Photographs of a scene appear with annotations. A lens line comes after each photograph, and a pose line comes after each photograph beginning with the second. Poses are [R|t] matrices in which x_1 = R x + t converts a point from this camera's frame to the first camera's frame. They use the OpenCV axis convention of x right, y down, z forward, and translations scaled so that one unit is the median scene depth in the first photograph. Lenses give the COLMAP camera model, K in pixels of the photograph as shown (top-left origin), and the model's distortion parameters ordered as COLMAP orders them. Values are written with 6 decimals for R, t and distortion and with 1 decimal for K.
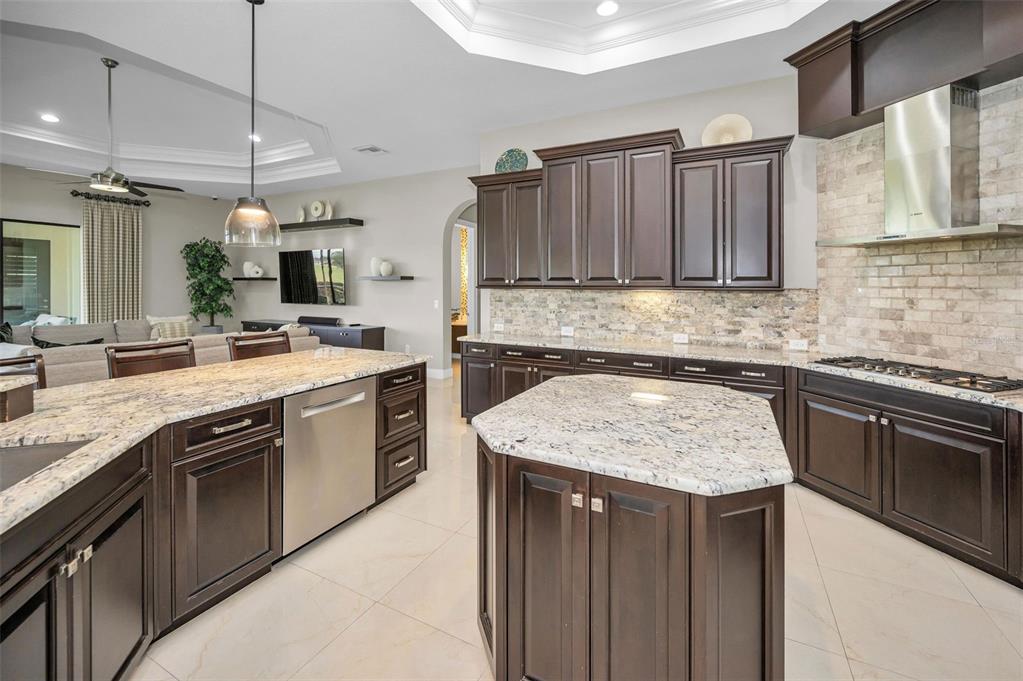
lens RADIAL K [[410.9, 0, 528.0], [0, 410.9, 281.8], [0, 0, 1]] dist [-0.000692, -0.001154]
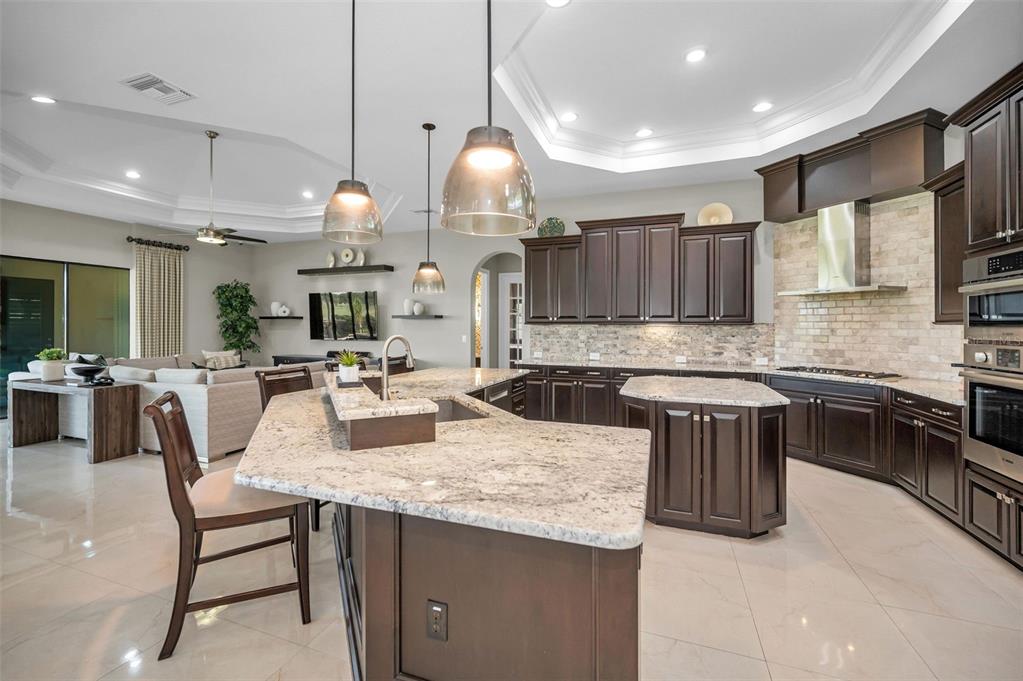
lens RADIAL K [[410.9, 0, 517.2], [0, 410.9, 321.6], [0, 0, 1]] dist [-0.000692, -0.001154]
pose [[0.994268, -0.001200, 0.106910, -0.352247], [0.001225, 0.999999, -0.000173, 0.009222], [-0.106910, 0.000303, 0.994269, -0.352020]]
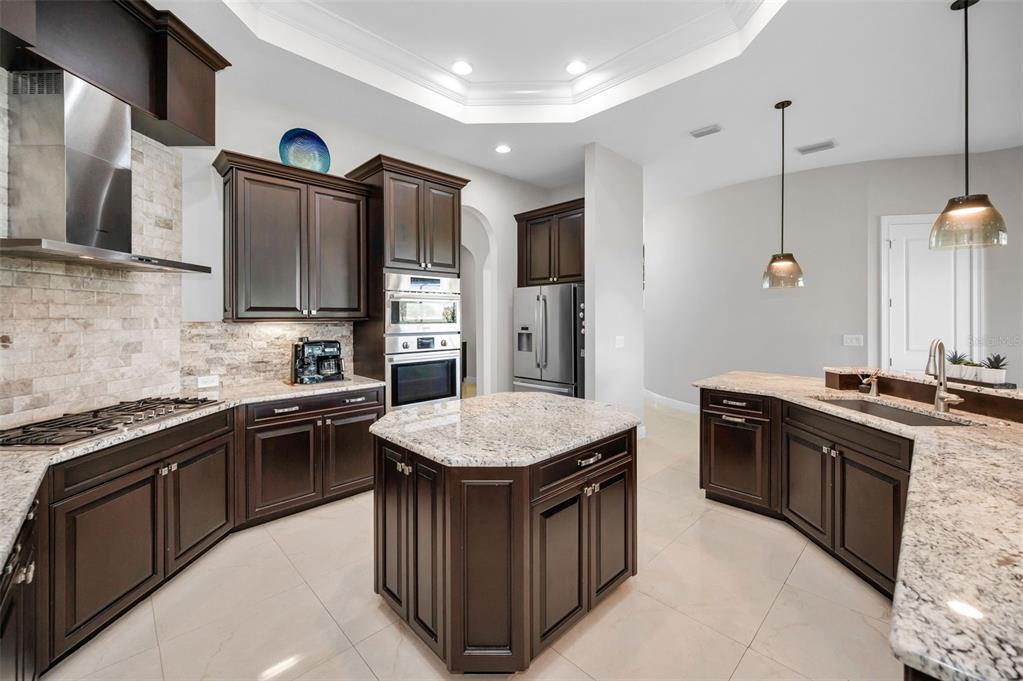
lens RADIAL K [[410.9, 0, 513.5], [0, 410.9, 317.4], [0, 0, 1]] dist [-0.000692, -0.001154]
pose [[-0.941720, -0.005779, 0.336348, -0.090839], [-0.008330, 0.999946, -0.006140, 0.007133], [-0.336295, -0.008584, -0.941718, 1.043651]]
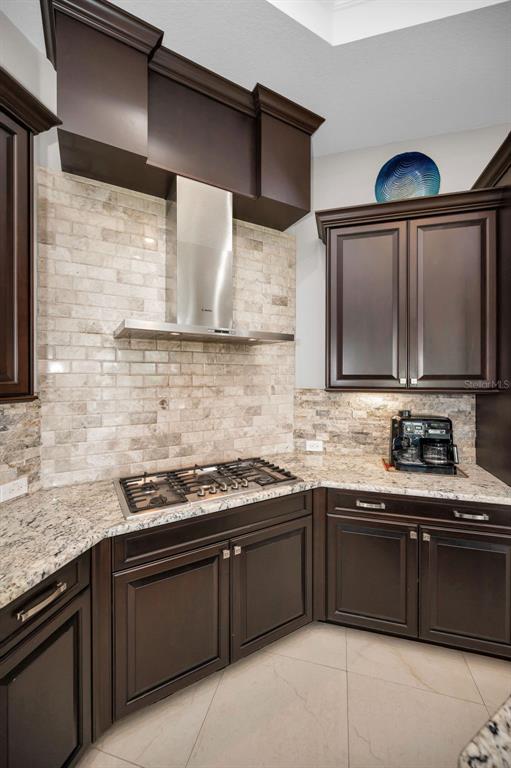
lens RADIAL K [[308.4, 0, 257.5], [0, 308.4, 376.1], [0, 0, 1]] dist [-0.000692, -0.001154]
pose [[-0.188304, -0.011202, 0.982047, 0.156914], [-0.014352, 0.999860, 0.008653, -0.015050], [-0.982006, -0.012465, -0.188438, 0.705625]]
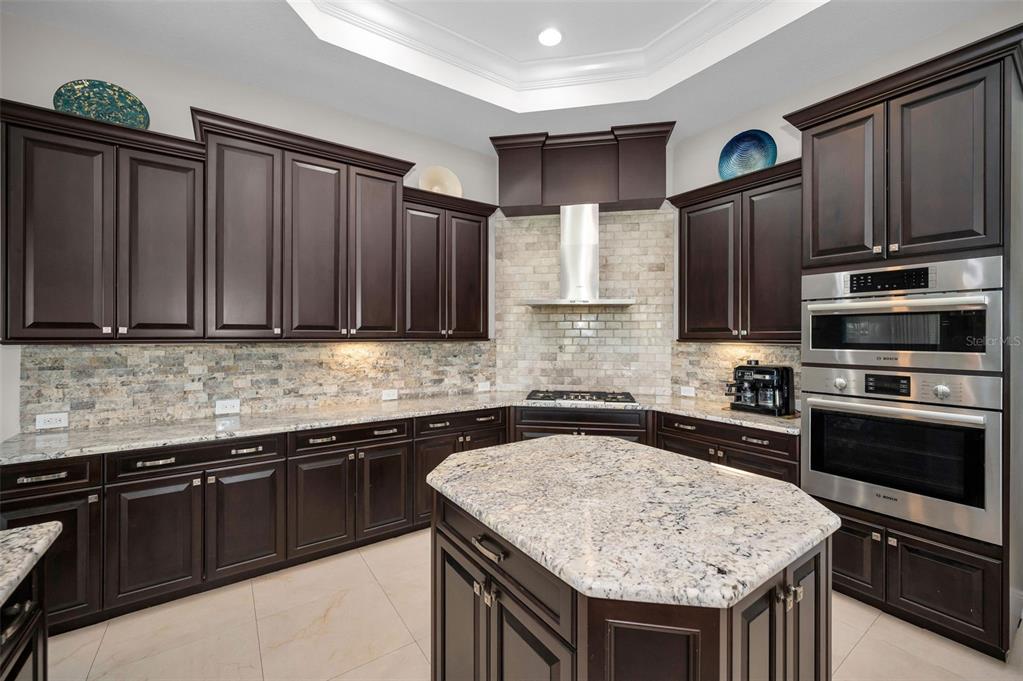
lens RADIAL K [[410.9, 0, 512.1], [0, 410.9, 335.8], [0, 0, 1]] dist [-0.000692, -0.001154]
pose [[0.487074, -0.005352, 0.873344, -0.300235], [-0.008765, 0.999901, 0.011015, -0.004107], [-0.873317, -0.013020, 0.486979, 0.347605]]
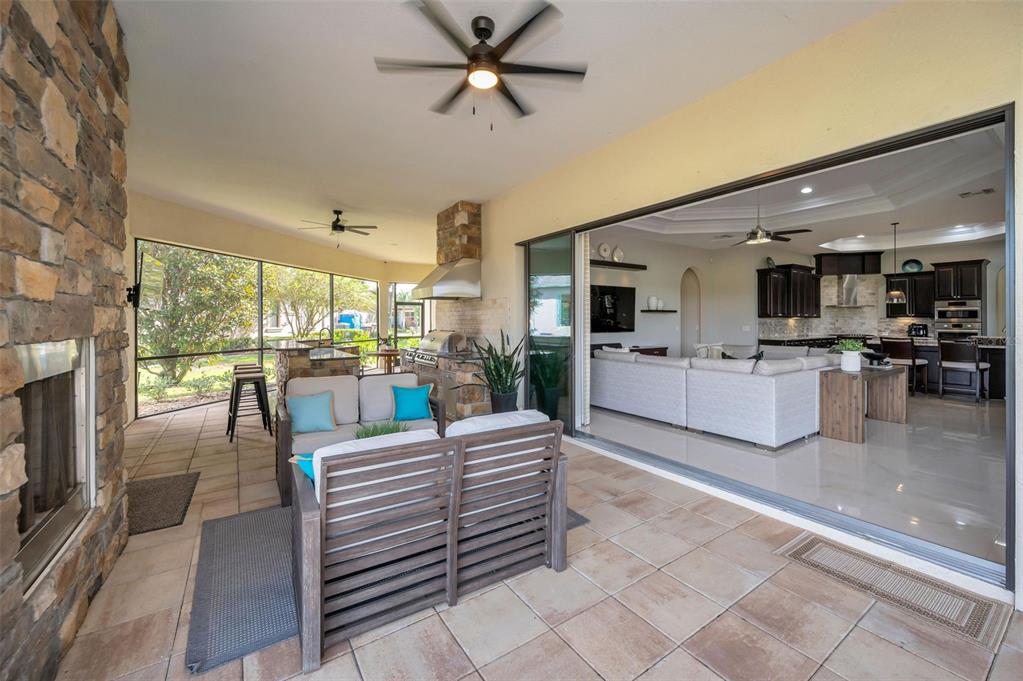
lens RADIAL K [[410.9, 0, 504.7], [0, 410.9, 314.2], [0, 0, 1]] dist [-0.000692, -0.001154]
pose [[0.505209, 0.007171, 0.862967, -3.439003], [-0.005043, 0.999973, -0.005357, 0.019296], [-0.862983, -0.001645, 0.505231, 1.395224]]
